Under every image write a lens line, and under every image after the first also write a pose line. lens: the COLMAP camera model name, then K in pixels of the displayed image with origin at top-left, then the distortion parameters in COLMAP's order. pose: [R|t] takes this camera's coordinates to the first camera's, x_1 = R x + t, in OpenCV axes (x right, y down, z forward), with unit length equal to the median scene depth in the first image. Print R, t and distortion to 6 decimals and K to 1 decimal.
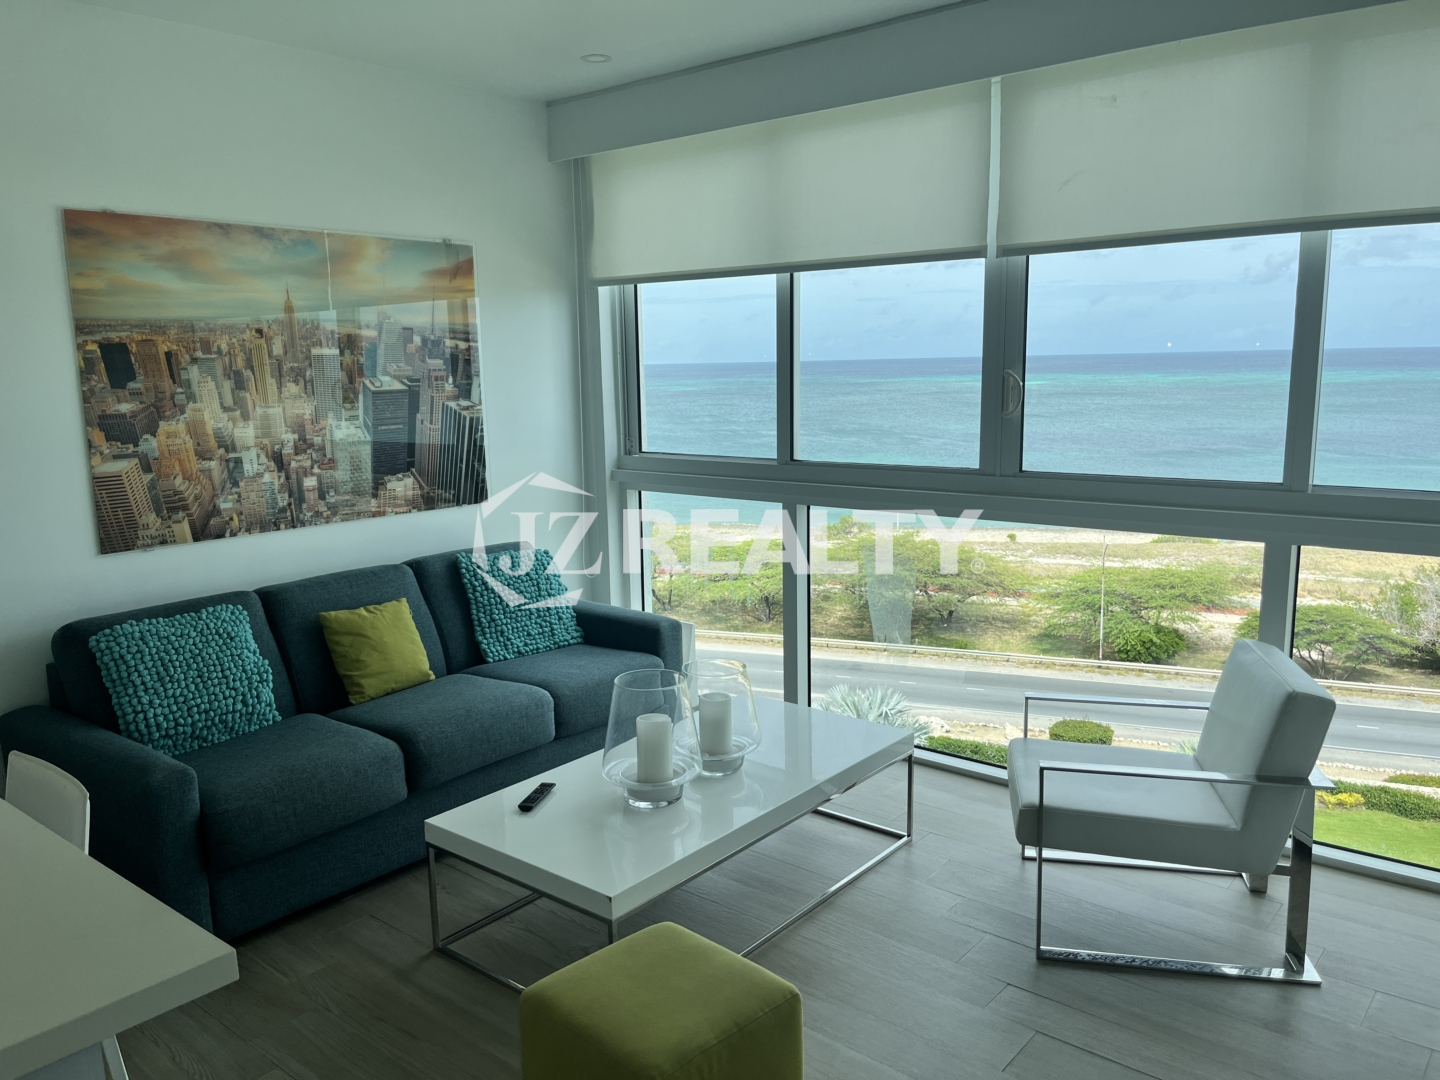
lens RADIAL K [[1091.8, 0, 720.0], [0, 1091.8, 540.0], [0, 0, 1]] dist [0.060304, -0.082526]
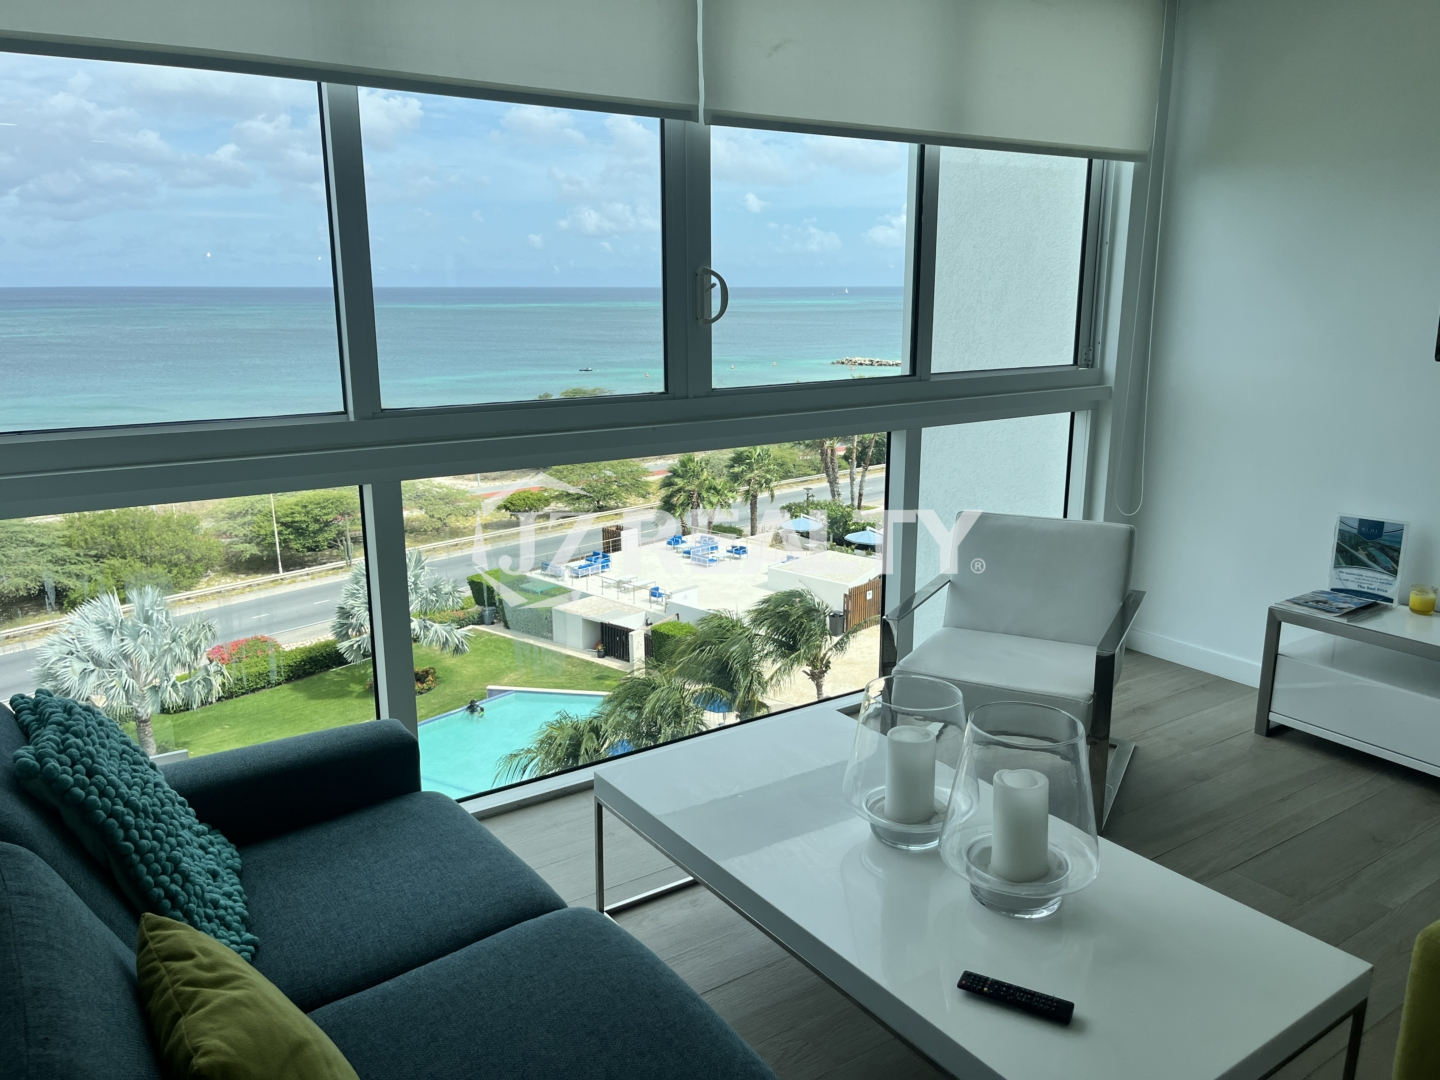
lens RADIAL K [[1091.8, 0, 720.0], [0, 1091.8, 540.0], [0, 0, 1]] dist [0.060304, -0.082526]
pose [[0.260793, -0.203261, 0.943754, -0.521538], [0.154452, 0.973776, 0.167046, -0.087429], [-0.952959, 0.102201, 0.285348, 0.746316]]
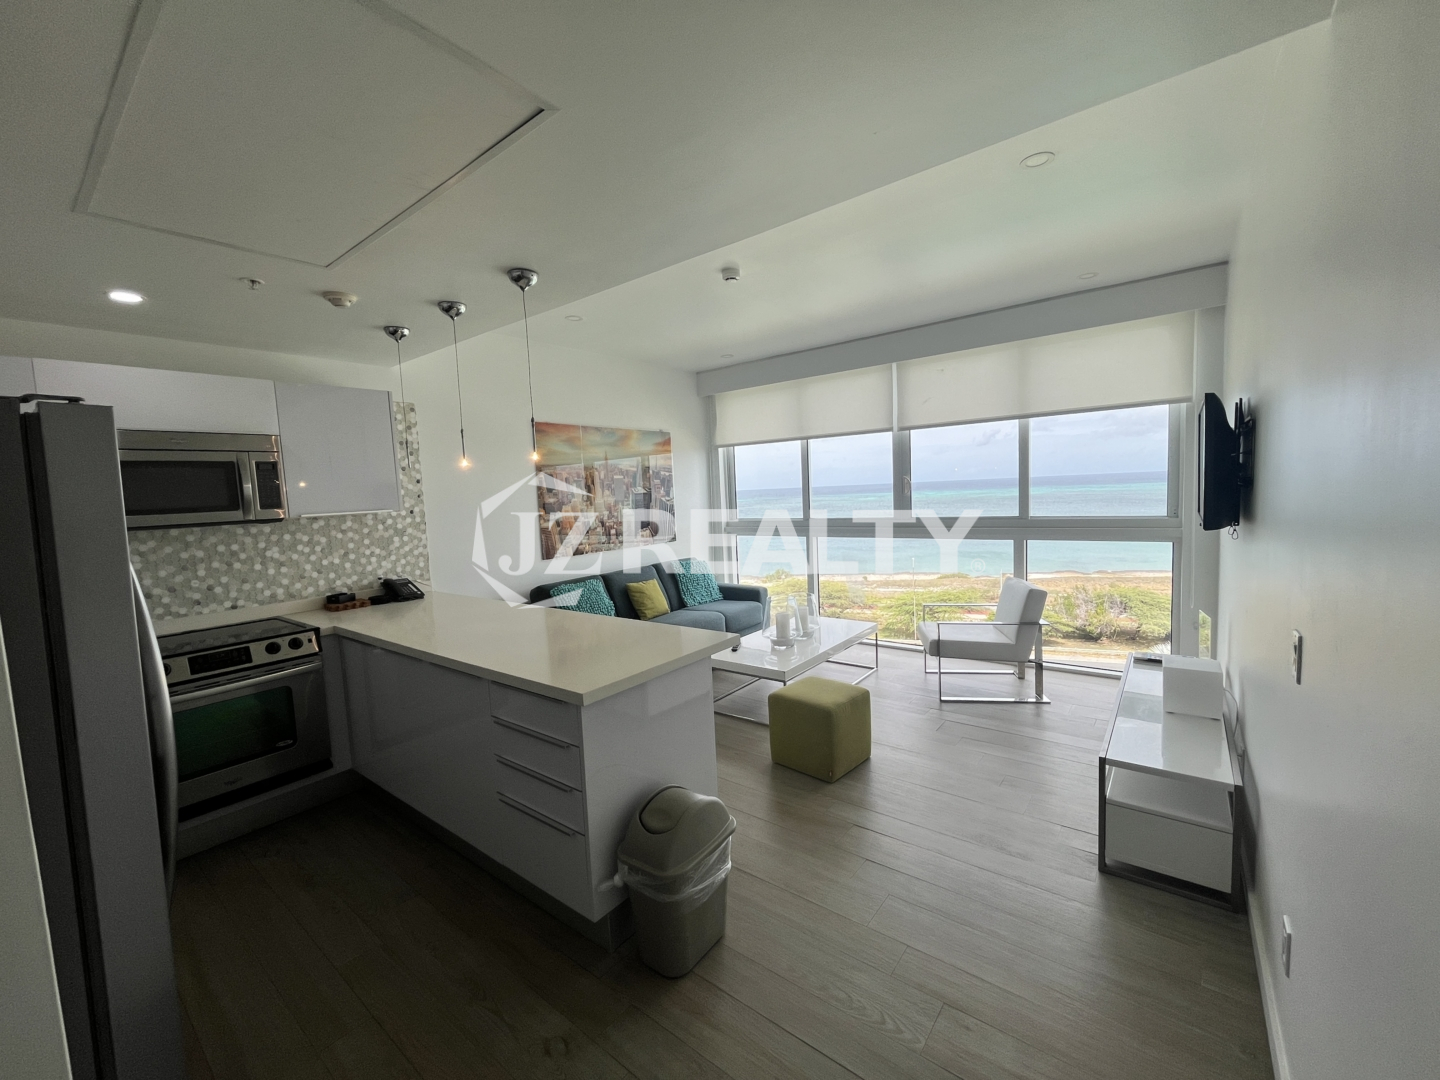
lens RADIAL K [[584.9, 0, 723.5], [0, 584.9, 534.7], [0, 0, 1]] dist [-0.000793, -0.000093]
pose [[0.999143, -0.028810, 0.029707, -0.173016], [0.031311, 0.995673, -0.087489, 0.072261], [-0.027058, 0.088344, 0.995722, -0.262821]]
